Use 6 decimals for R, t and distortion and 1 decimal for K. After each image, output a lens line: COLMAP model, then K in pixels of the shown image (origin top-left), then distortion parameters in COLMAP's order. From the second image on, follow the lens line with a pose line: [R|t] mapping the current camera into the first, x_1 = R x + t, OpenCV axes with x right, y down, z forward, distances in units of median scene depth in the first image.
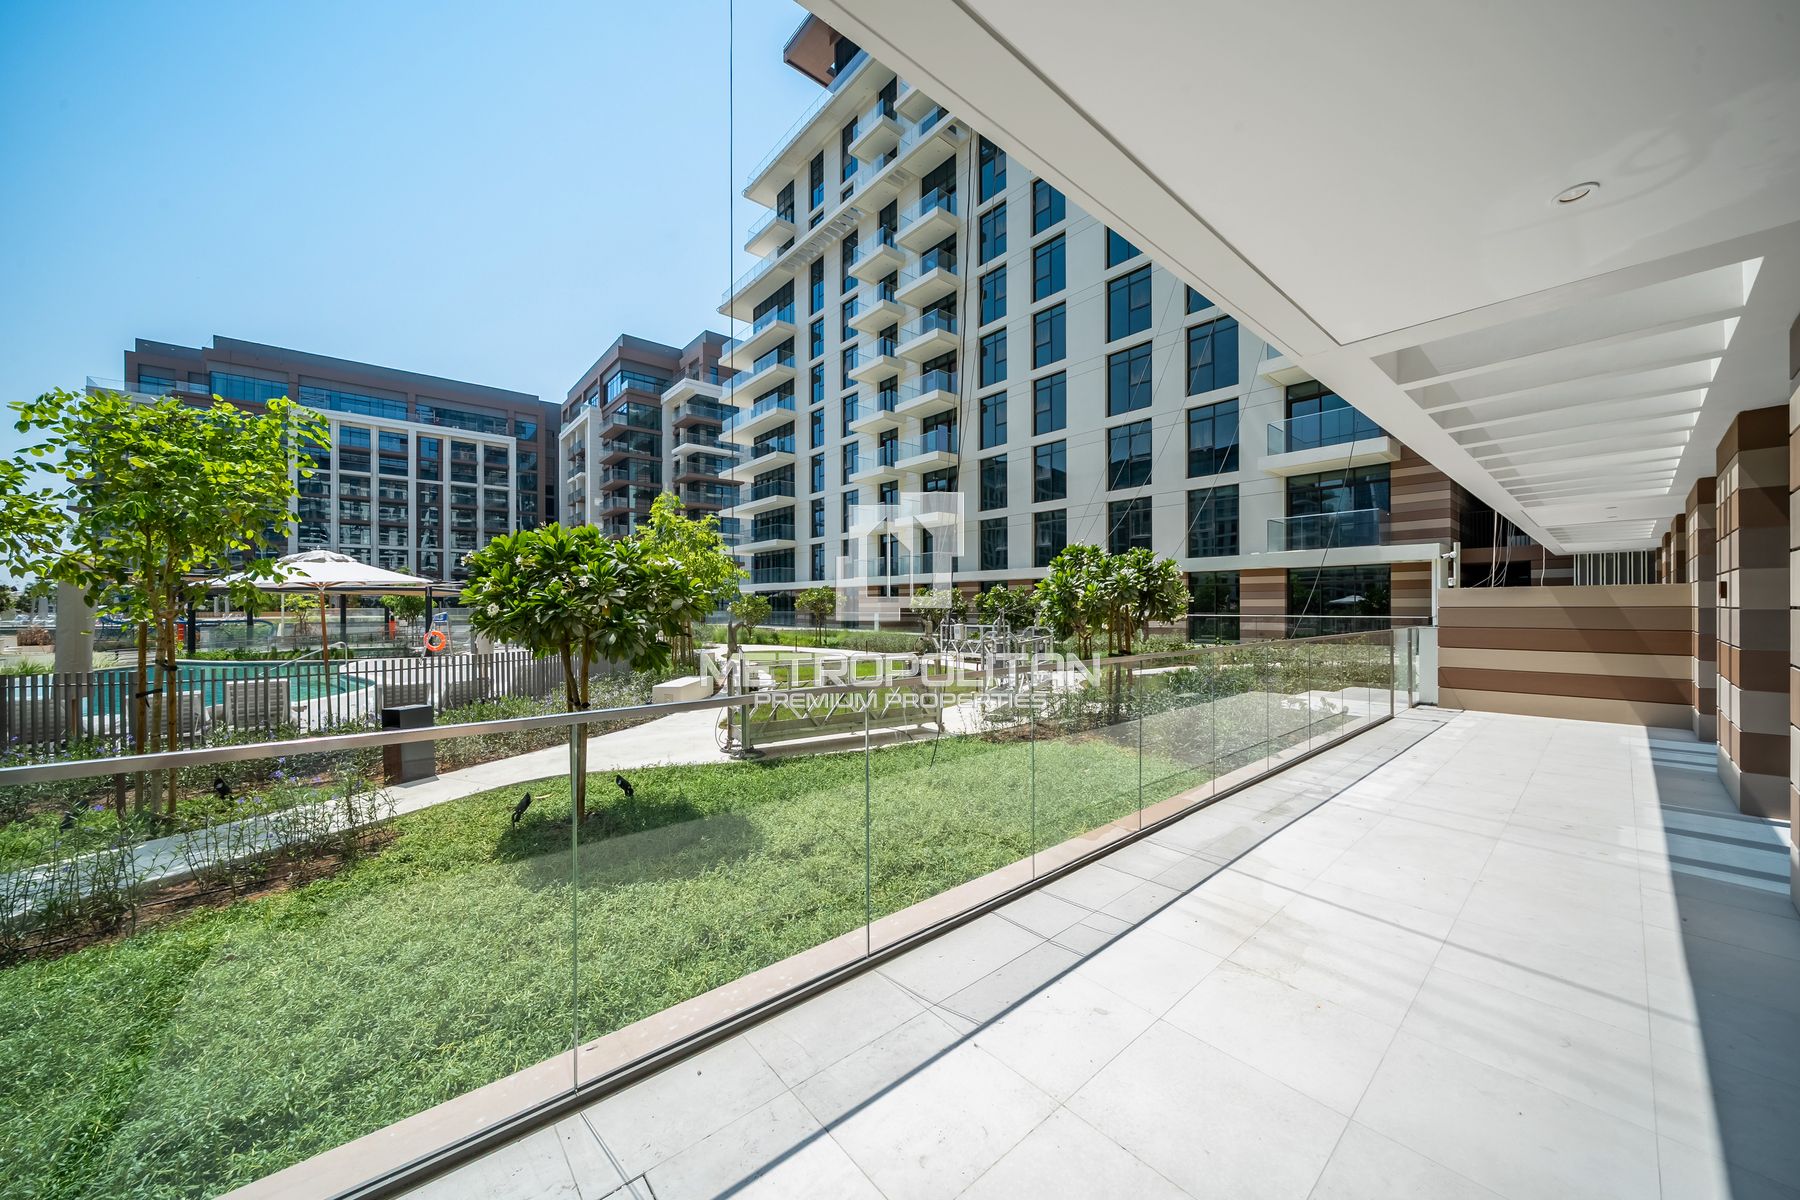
lens RADIAL K [[629.3, 0, 907.3], [0, 629.3, 603.4], [0, 0, 1]] dist [-0.007252, 0.000133]
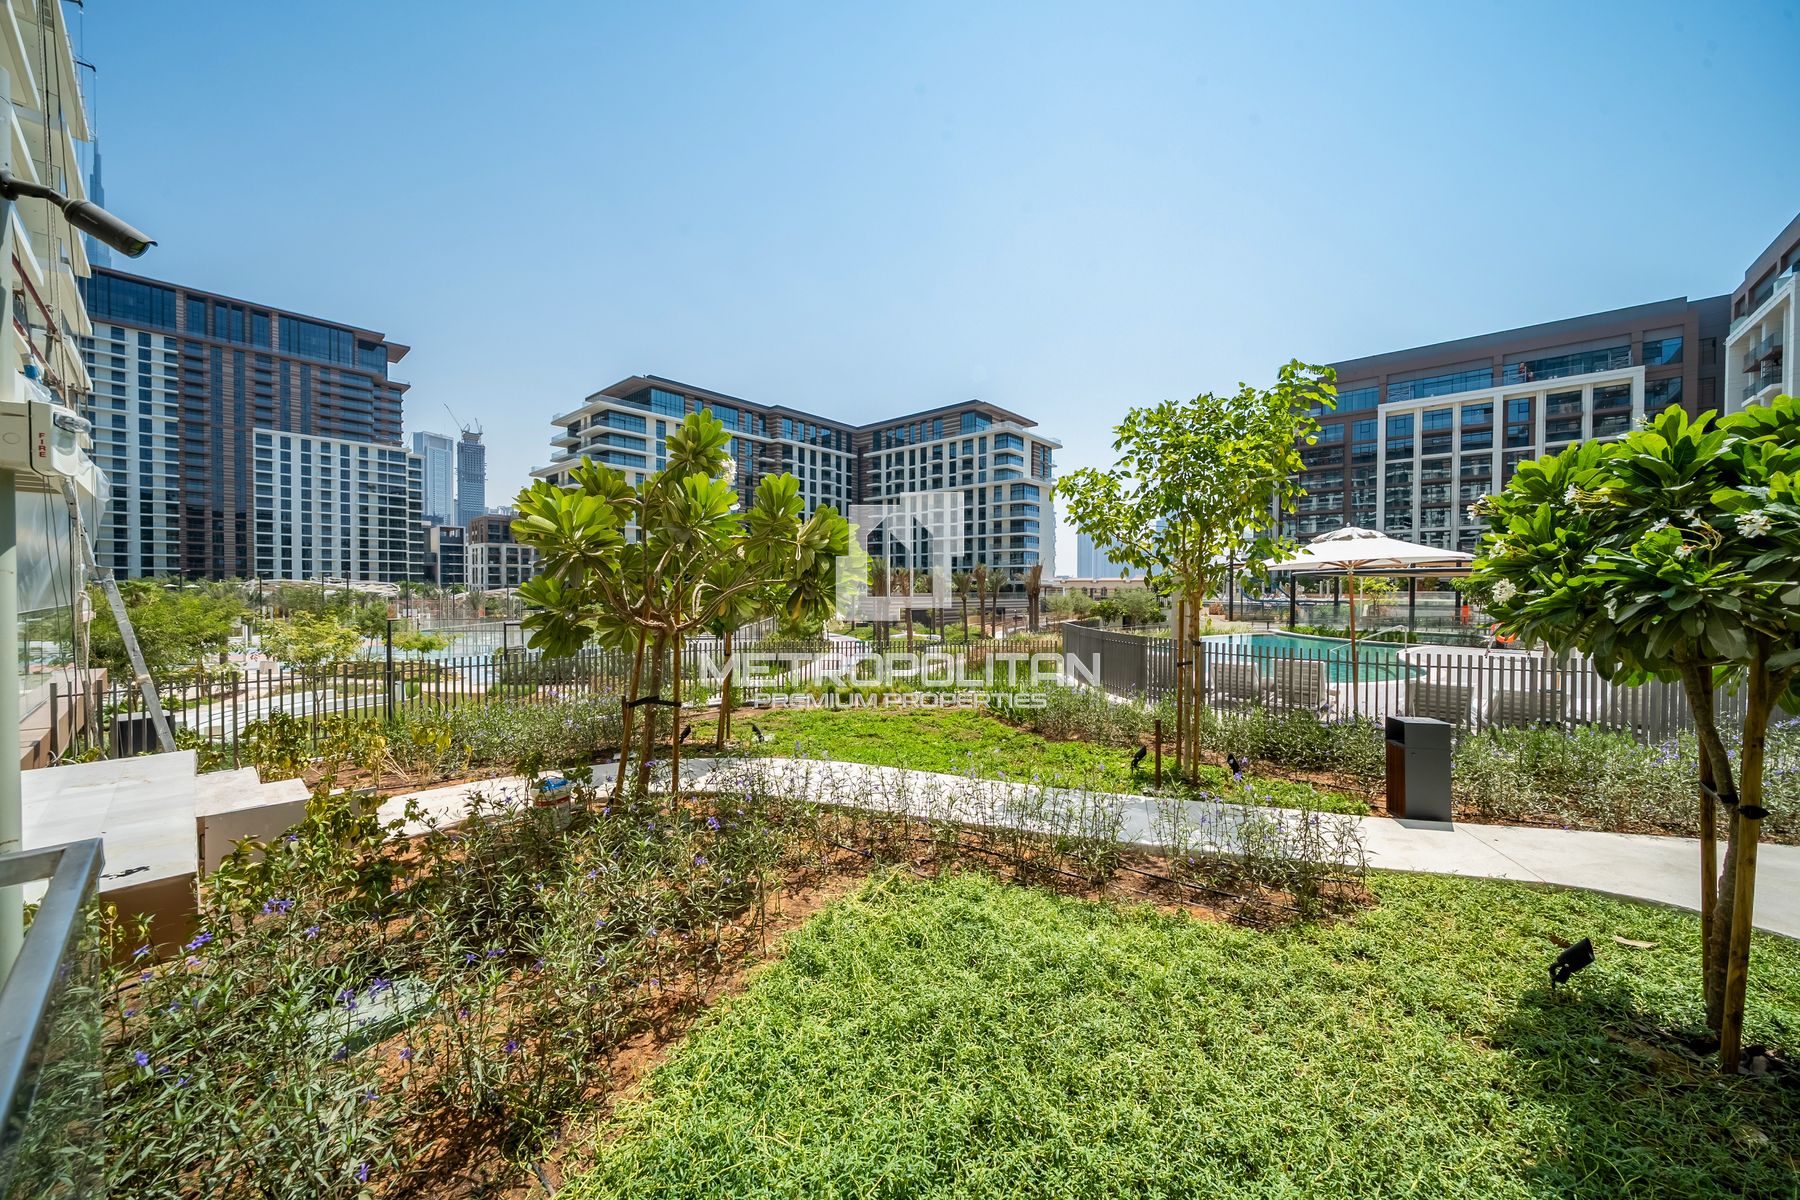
lens RADIAL K [[629.3, 0, 922.5], [0, 629.3, 600.6], [0, 0, 1]] dist [-0.007252, 0.000133]
pose [[0.150408, 0.024210, -0.988328, -0.161275], [0.001882, 0.999691, 0.024775, 0.003049], [0.988622, -0.005587, 0.150316, 0.334804]]
